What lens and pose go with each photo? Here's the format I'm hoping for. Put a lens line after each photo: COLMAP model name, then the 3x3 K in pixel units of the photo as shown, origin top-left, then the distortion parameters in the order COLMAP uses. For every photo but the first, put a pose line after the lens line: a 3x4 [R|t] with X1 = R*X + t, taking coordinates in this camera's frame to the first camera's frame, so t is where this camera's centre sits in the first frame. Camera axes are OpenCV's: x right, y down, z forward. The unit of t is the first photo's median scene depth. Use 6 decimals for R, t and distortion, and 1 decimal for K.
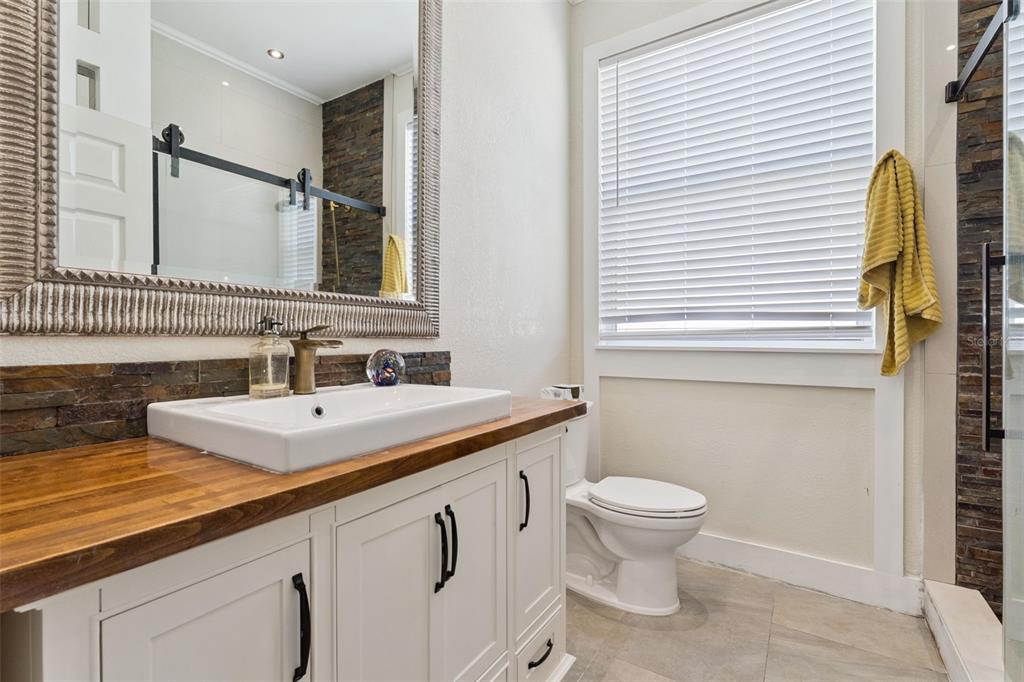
lens RADIAL K [[447.9, 0, 512.3], [0, 447.9, 339.6], [0, 0, 1]] dist [0.000966, 0.000205]
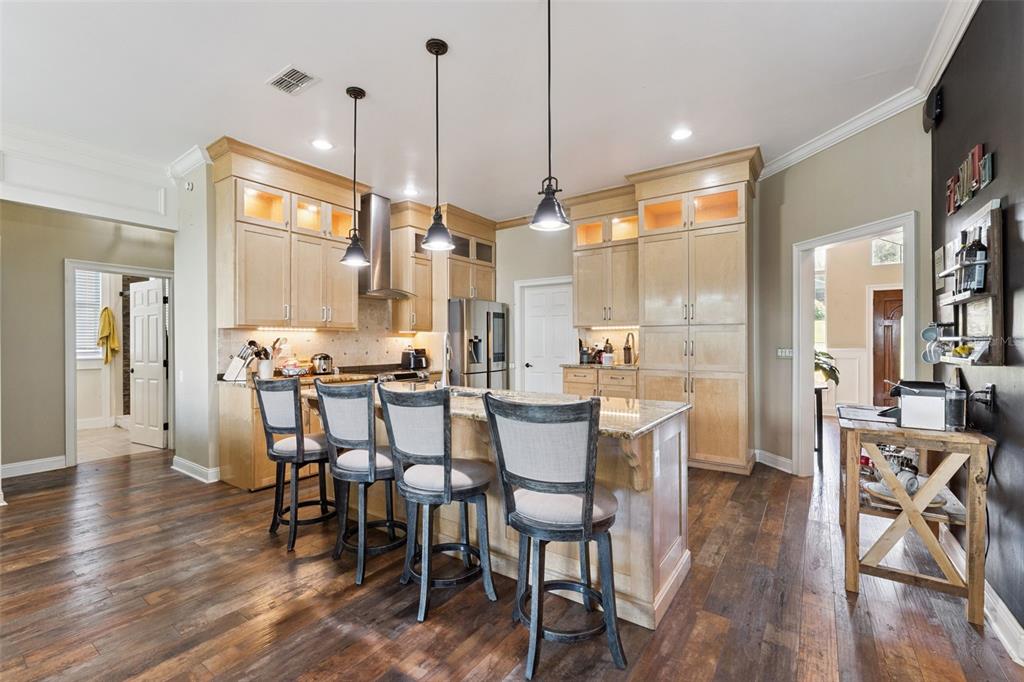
lens RADIAL K [[422.8, 0, 511.6], [0, 422.8, 342.9], [0, 0, 1]] dist [-0.001285, -0.000076]
pose [[0.056238, -0.003299, 0.998412, -2.562302], [0.009845, 0.999948, 0.002750, -0.080243], [-0.998369, 0.009674, 0.056267, -2.660876]]
